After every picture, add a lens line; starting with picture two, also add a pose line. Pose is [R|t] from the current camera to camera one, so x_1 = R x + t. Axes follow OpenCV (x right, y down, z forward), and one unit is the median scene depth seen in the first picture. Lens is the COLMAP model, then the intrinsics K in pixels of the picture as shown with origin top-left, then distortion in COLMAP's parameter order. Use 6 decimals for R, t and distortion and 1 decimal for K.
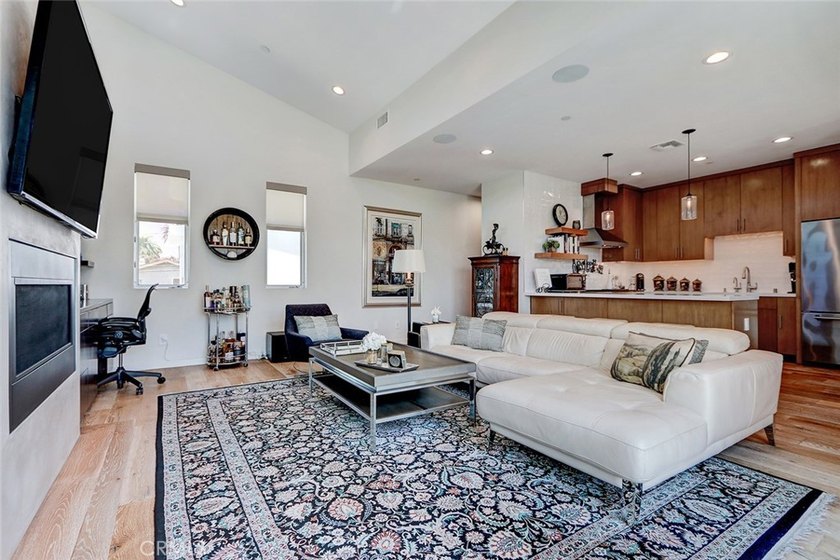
lens RADIAL K [[388.7, 0, 407.3], [0, 388.7, 281.6], [0, 0, 1]] dist [0.003129, -0.000715]
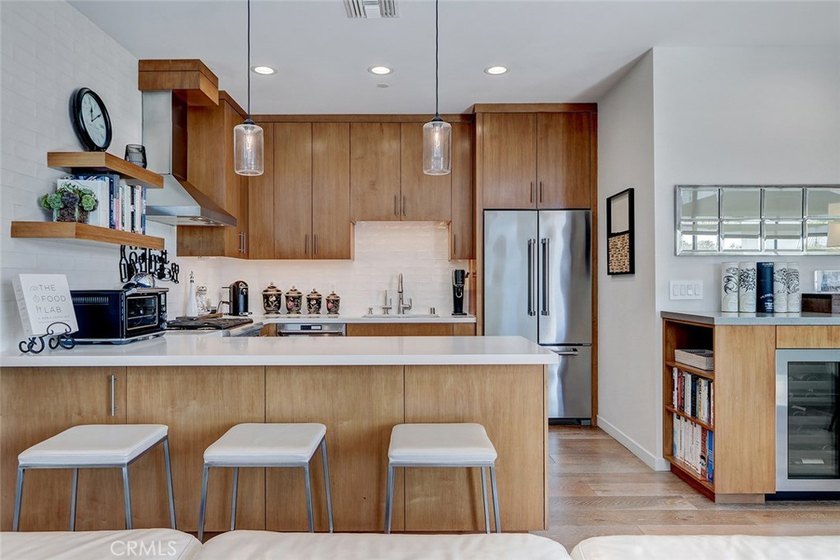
lens RADIAL K [[546.9, 0, 413.5], [0, 546.9, 279.0], [0, 0, 1]] dist [-0.001722, -0.001222]
pose [[0.534247, 0.003124, 0.845323, 0.155053], [-0.006334, 0.999980, 0.000308, -0.034360], [-0.845305, -0.005519, 0.534256, 0.580892]]
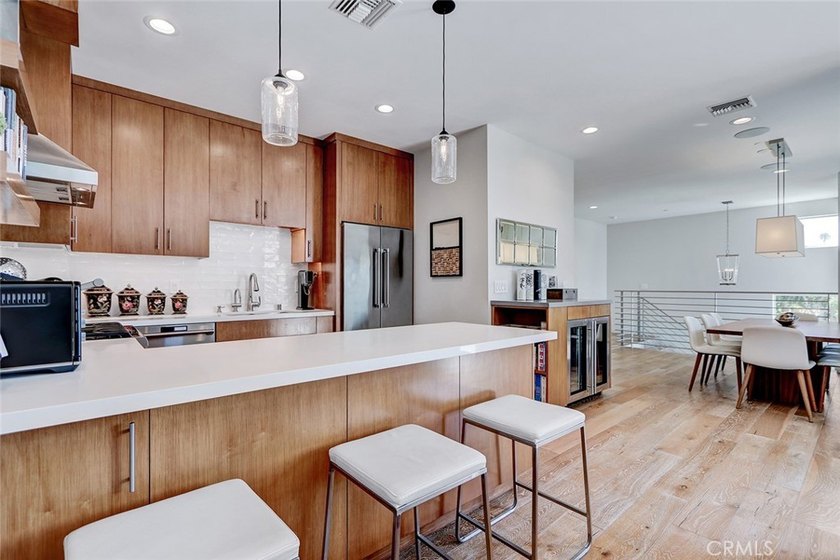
lens RADIAL K [[386.1, 0, 410.6], [0, 386.1, 281.4], [0, 0, 1]] dist [-0.001047, -0.000175]
pose [[-0.135667, 0.011815, 0.990684, 0.199630], [-0.009950, 0.999862, -0.013287, -0.020744], [-0.990704, -0.011660, -0.135531, 0.932379]]
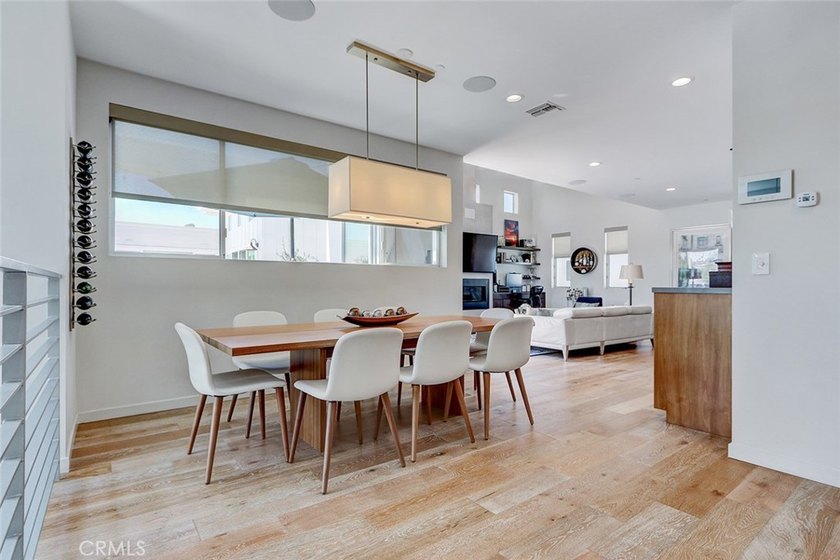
lens RADIAL K [[403.1, 0, 413.6], [0, 403.1, 283.1], [0, 0, 1]] dist [0.003998, 0.000140]
pose [[0.068298, -0.004100, -0.997657, 1.518218], [0.005060, 0.999980, -0.003763, -0.005357], [0.997652, -0.004791, 0.068317, 0.006558]]
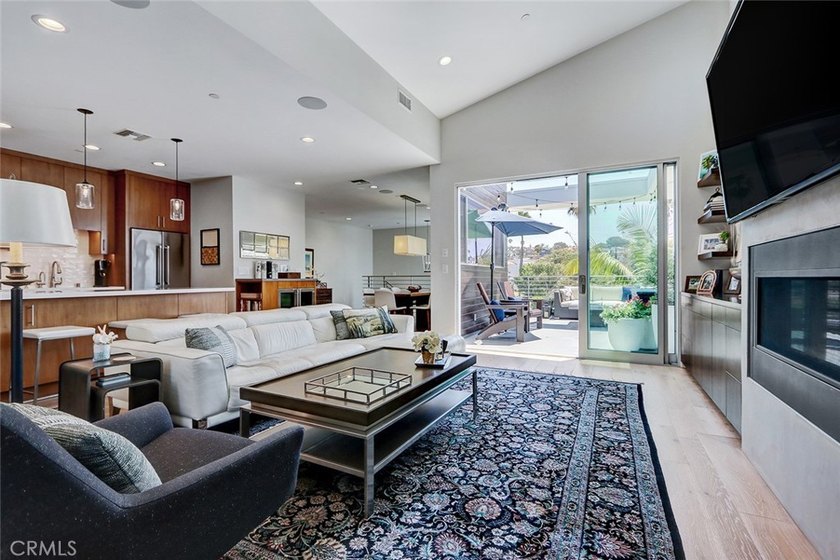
lens RADIAL K [[389.2, 0, 415.4], [0, 389.2, 277.4], [0, 0, 1]] dist [0.006992, 0.000310]
pose [[-0.516532, 0.004015, 0.856259, -0.479070], [-0.001585, 0.999983, -0.005645, 0.005809], [-0.856267, -0.004273, -0.516517, 0.837366]]
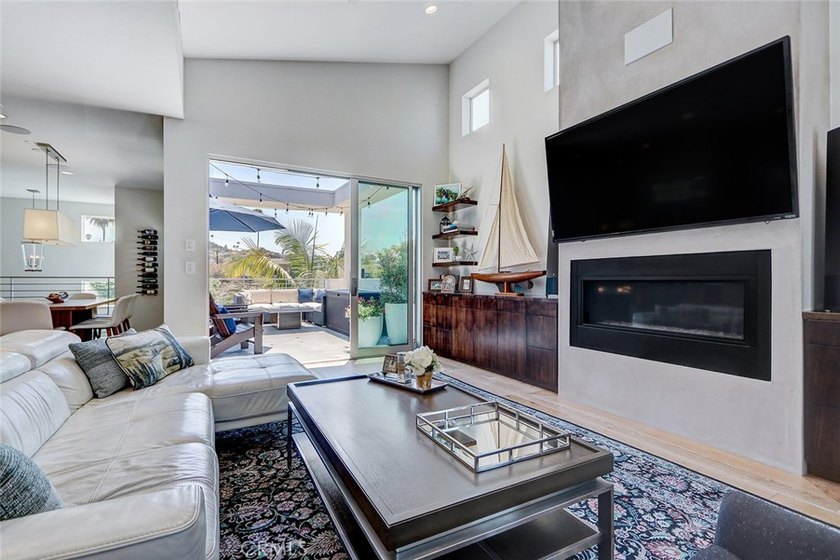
lens RADIAL K [[386.1, 0, 410.6], [0, 386.1, 281.4], [0, 0, 1]] dist [-0.001047, -0.000175]
pose [[-0.998305, 0.000858, 0.058200, -0.059991], [0.000657, 0.999994, -0.003482, 0.006232], [-0.058203, -0.003438, -0.998299, 0.961144]]
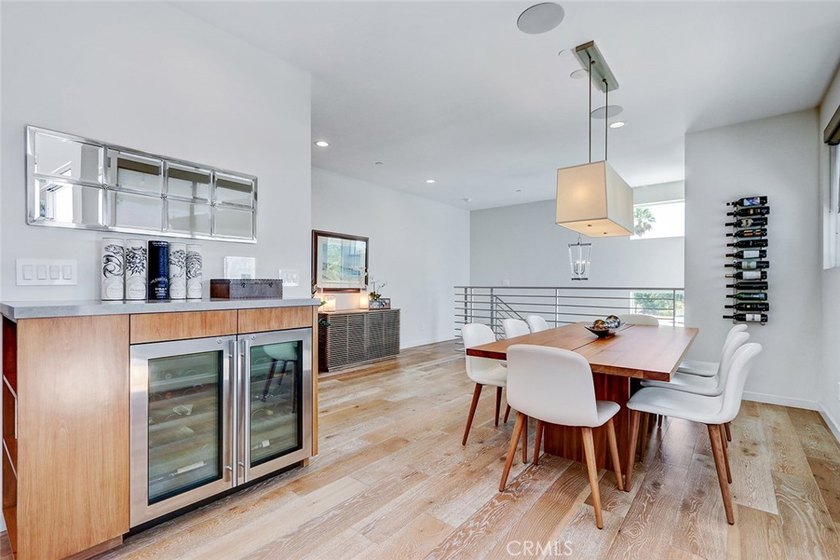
lens RADIAL K [[386.1, 0, 410.6], [0, 386.1, 281.4], [0, 0, 1]] dist [-0.001047, -0.000175]
pose [[-0.302425, 0.009818, 0.953123, 0.473046], [-0.010041, 0.999859, -0.013485, -0.012611], [-0.953120, -0.013649, -0.302283, 0.445154]]
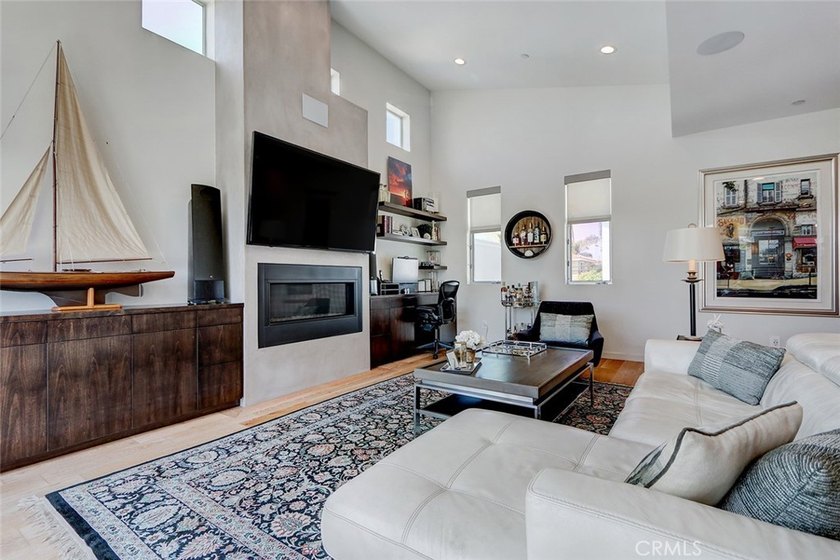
lens RADIAL K [[386.1, 0, 410.6], [0, 386.1, 281.4], [0, 0, 1]] dist [-0.001047, -0.000175]
pose [[0.389197, -0.002876, -0.921150, 0.417850], [0.014996, 0.999882, 0.003214, 0.001020], [0.921032, -0.015064, 0.389195, 0.272131]]
